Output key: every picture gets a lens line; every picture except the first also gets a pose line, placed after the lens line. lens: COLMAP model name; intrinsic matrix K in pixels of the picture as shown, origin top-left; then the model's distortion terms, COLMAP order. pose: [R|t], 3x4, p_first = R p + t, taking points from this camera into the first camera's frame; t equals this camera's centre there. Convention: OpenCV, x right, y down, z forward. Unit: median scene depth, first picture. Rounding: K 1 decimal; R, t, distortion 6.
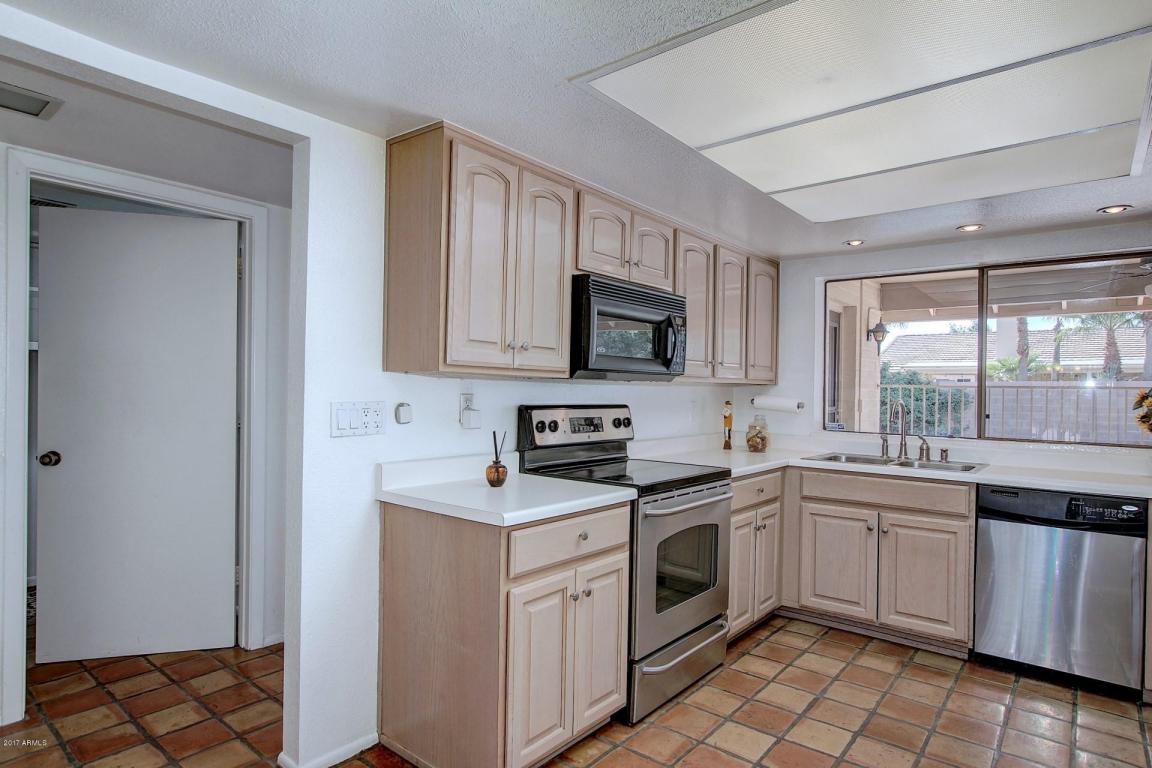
lens RADIAL K [[637.0, 0, 596.4], [0, 637.0, 391.2], [0, 0, 1]] dist [-0.002821, 0.000119]
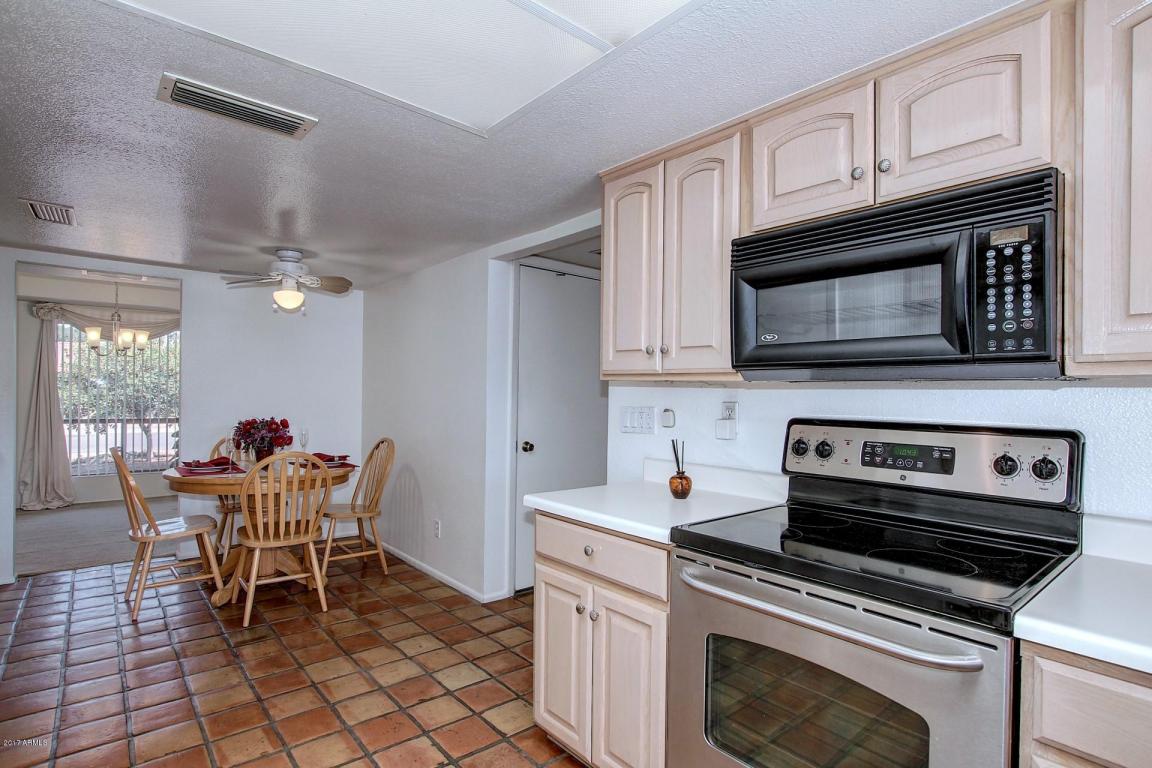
lens RADIAL K [[592.6, 0, 576.4], [0, 592.6, 390.5], [0, 0, 1]] dist [-0.023171, -0.000682]
pose [[-0.210432, -0.021307, -0.977376, 0.701356], [-0.016056, 0.999703, -0.018336, 0.007269], [0.977477, 0.011834, -0.210711, 0.978006]]
